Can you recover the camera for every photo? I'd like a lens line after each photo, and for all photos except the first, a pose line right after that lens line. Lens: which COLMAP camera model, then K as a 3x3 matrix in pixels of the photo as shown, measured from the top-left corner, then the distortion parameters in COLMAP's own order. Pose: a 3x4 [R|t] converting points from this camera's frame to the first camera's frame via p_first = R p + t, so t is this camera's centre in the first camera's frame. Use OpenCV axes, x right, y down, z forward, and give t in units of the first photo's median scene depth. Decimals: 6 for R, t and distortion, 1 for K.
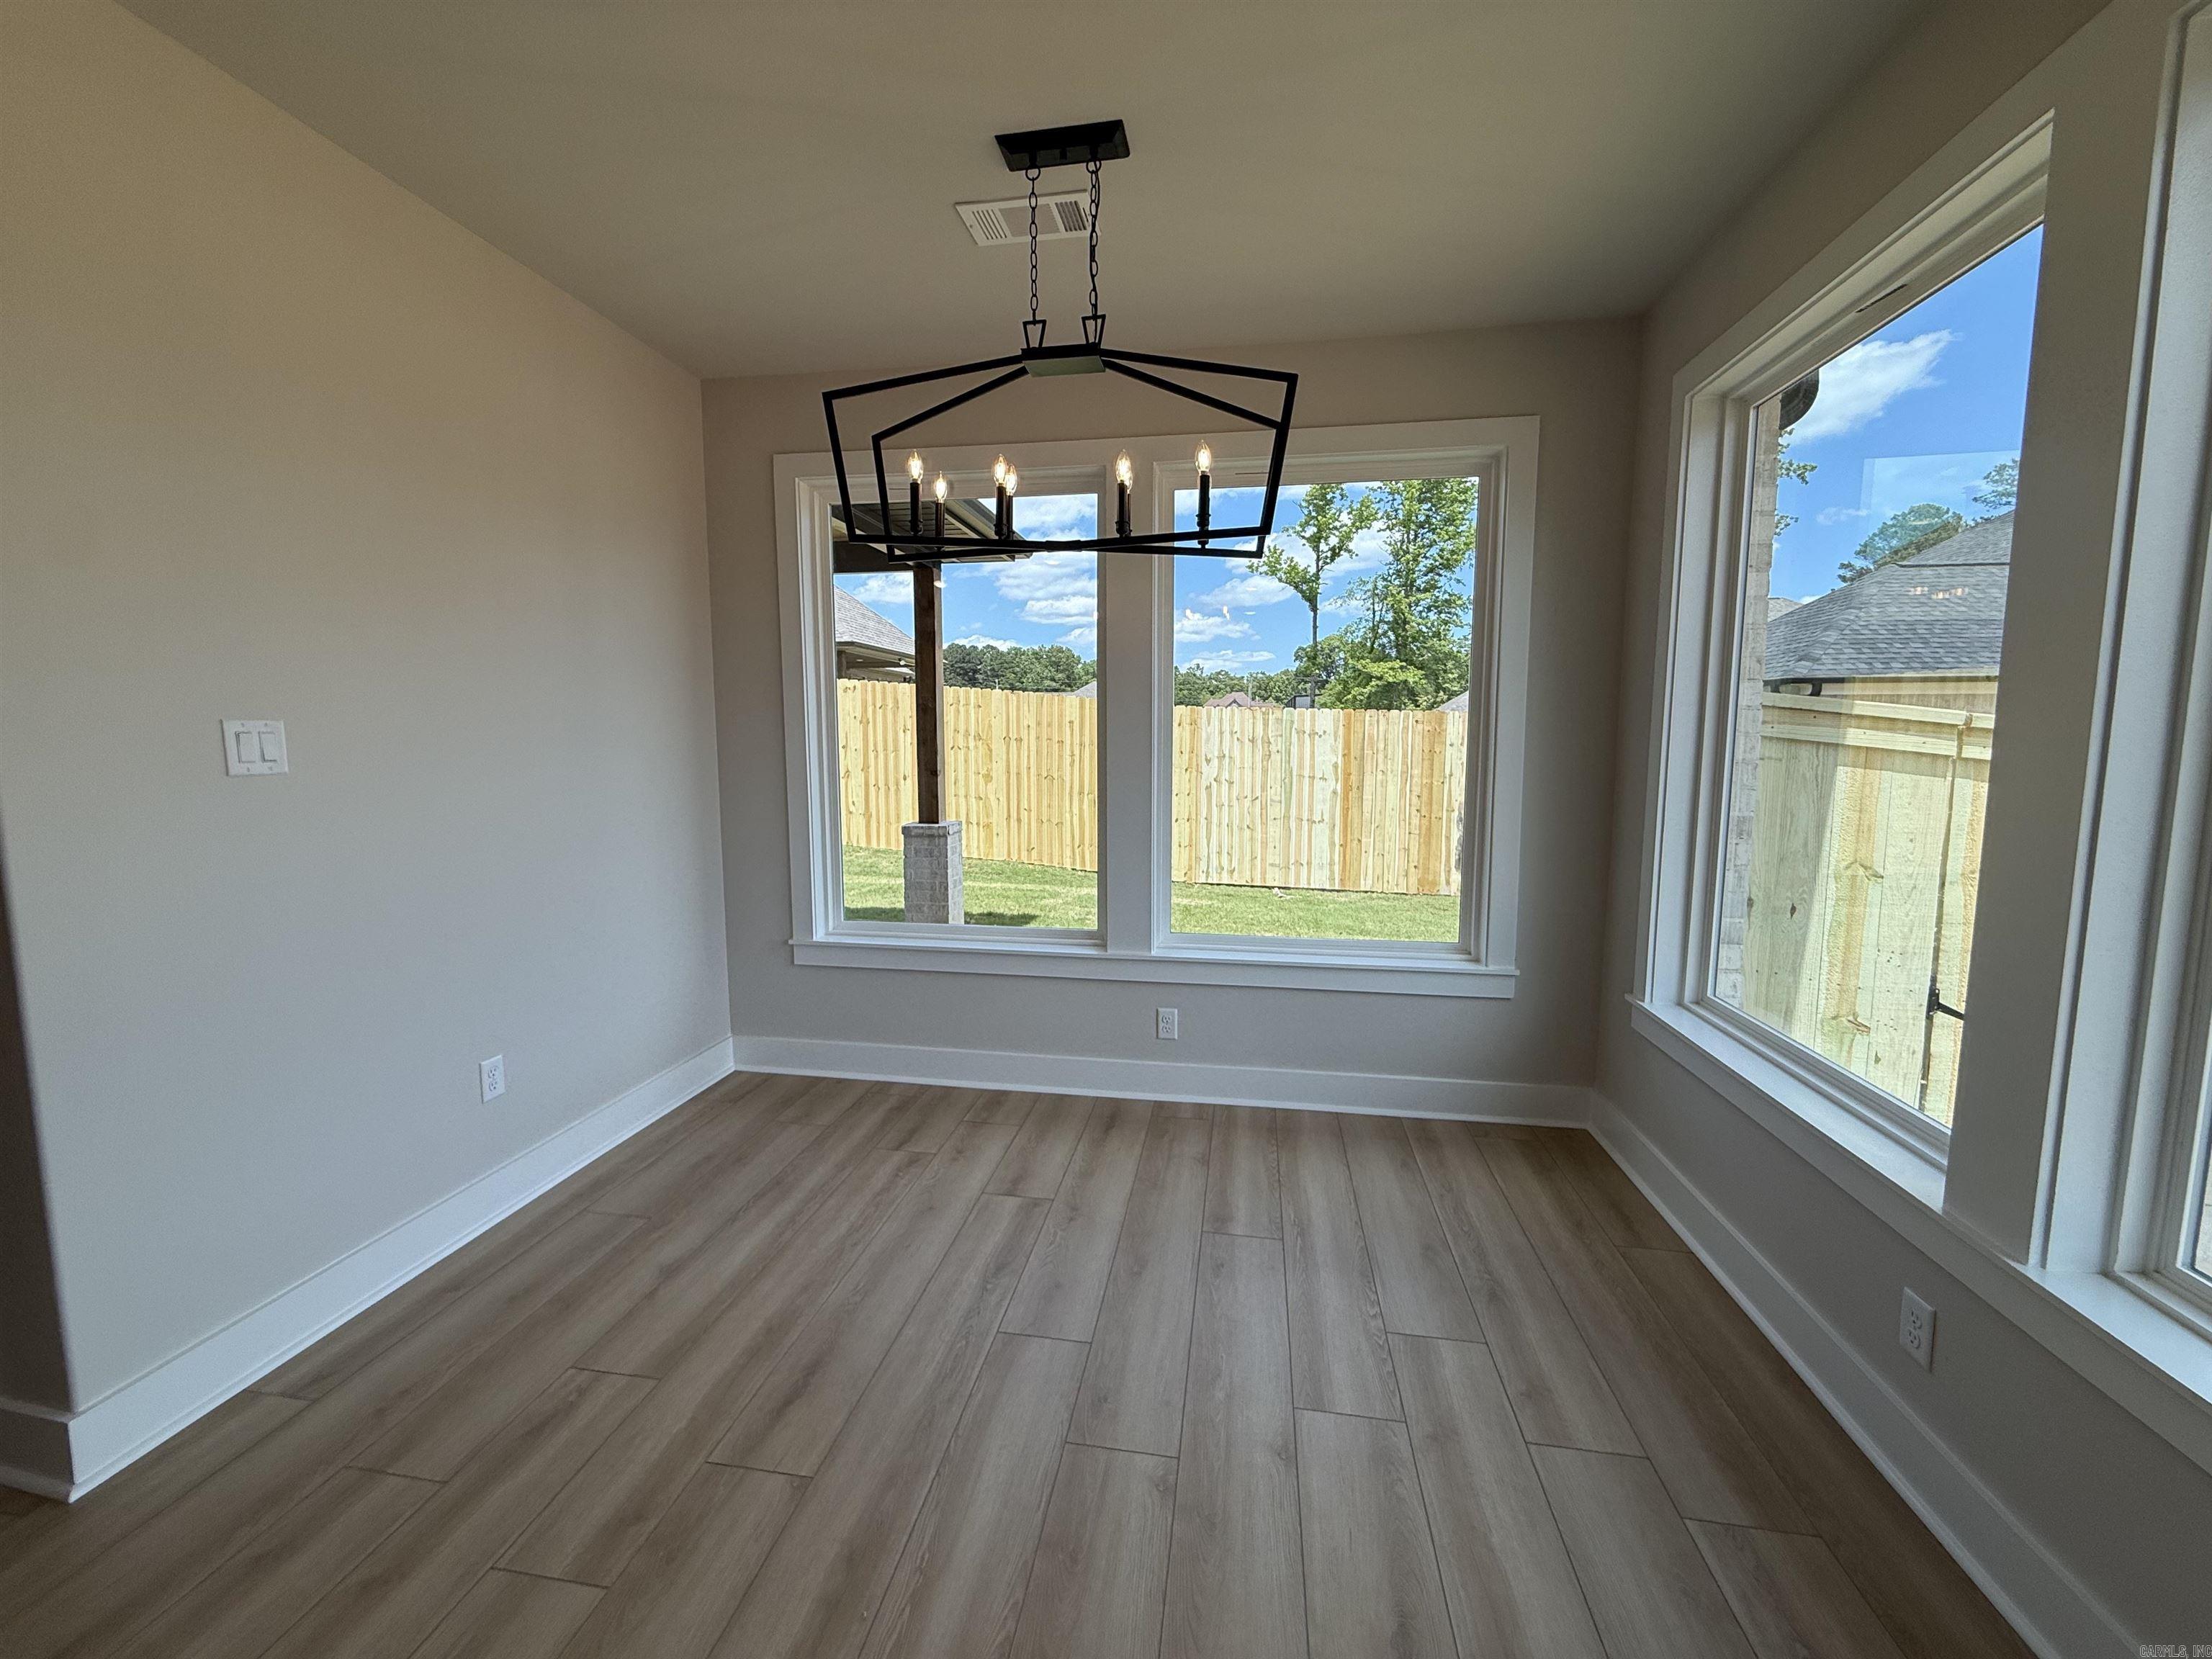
lens RADIAL K [[883.3, 0, 1103.8], [0, 883.3, 826.8], [0, 0, 1]] dist [-0.000687, -0.000043]
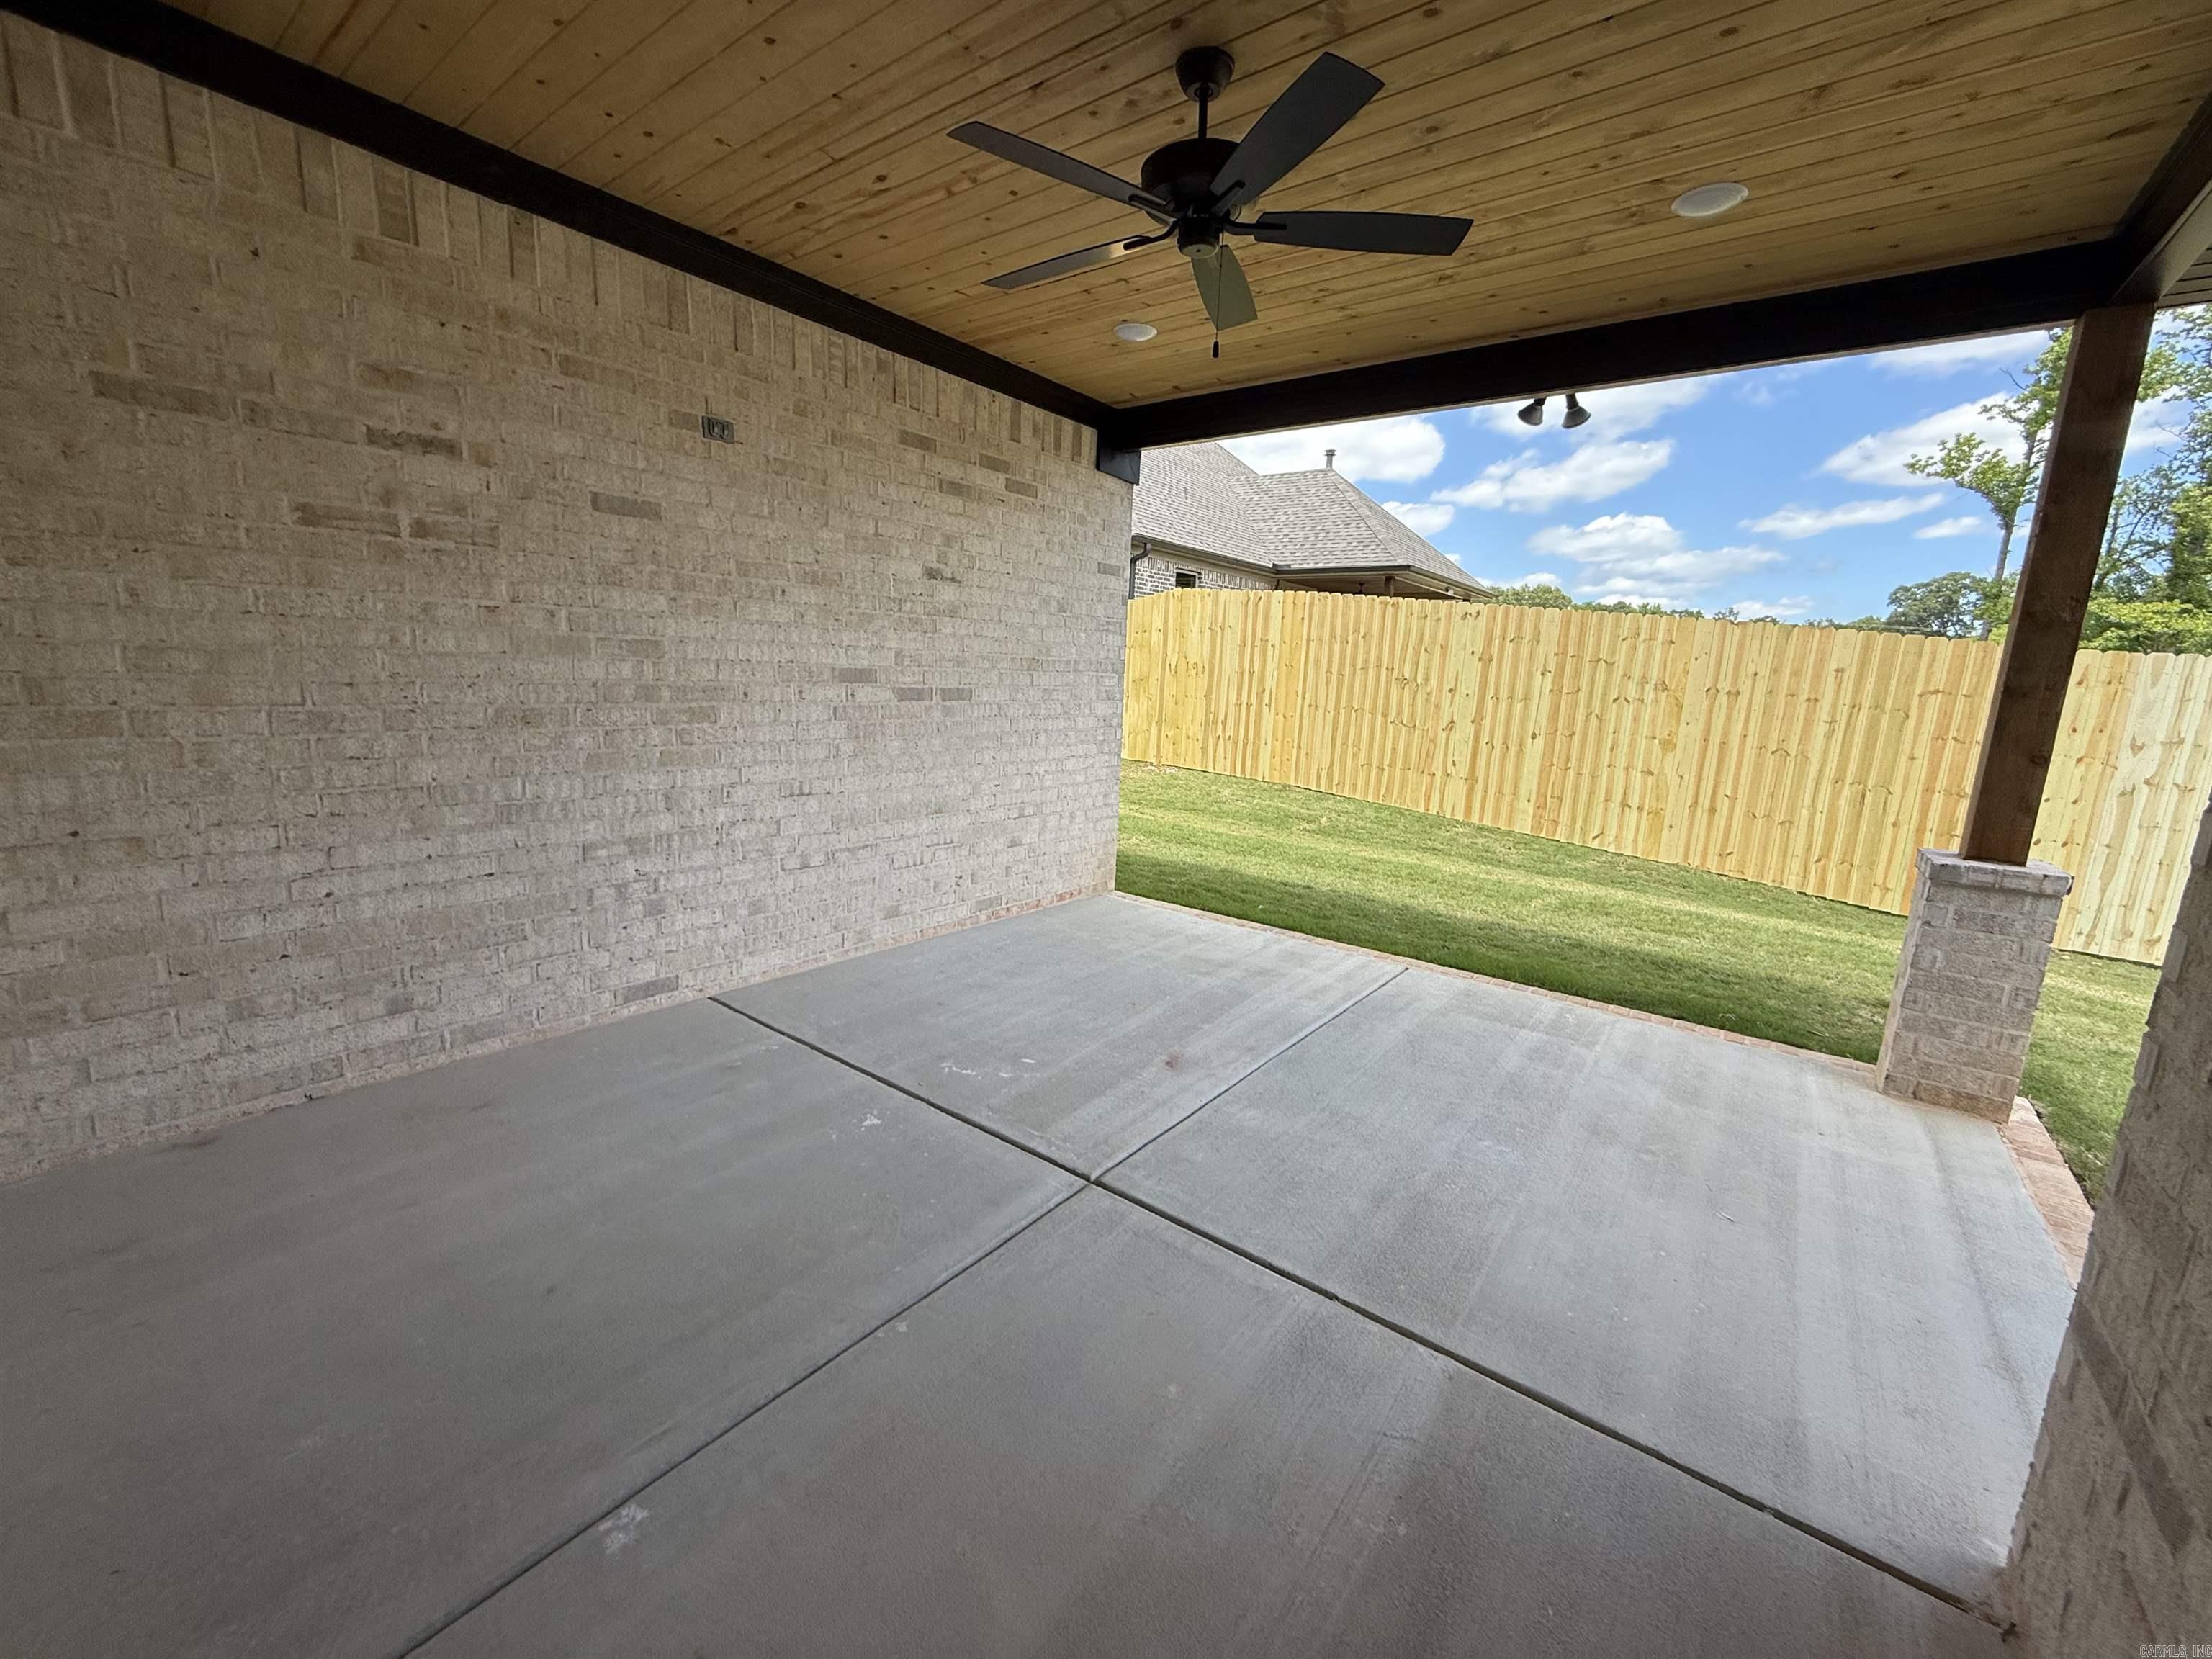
lens RADIAL K [[883.3, 0, 1103.8], [0, 883.3, 826.8], [0, 0, 1]] dist [-0.000687, -0.000043]
pose [[0.881815, 0.122677, -0.455360, -0.212649], [-0.093680, 0.991897, 0.085810, -0.009909], [0.462198, -0.033010, 0.886162, 0.177751]]
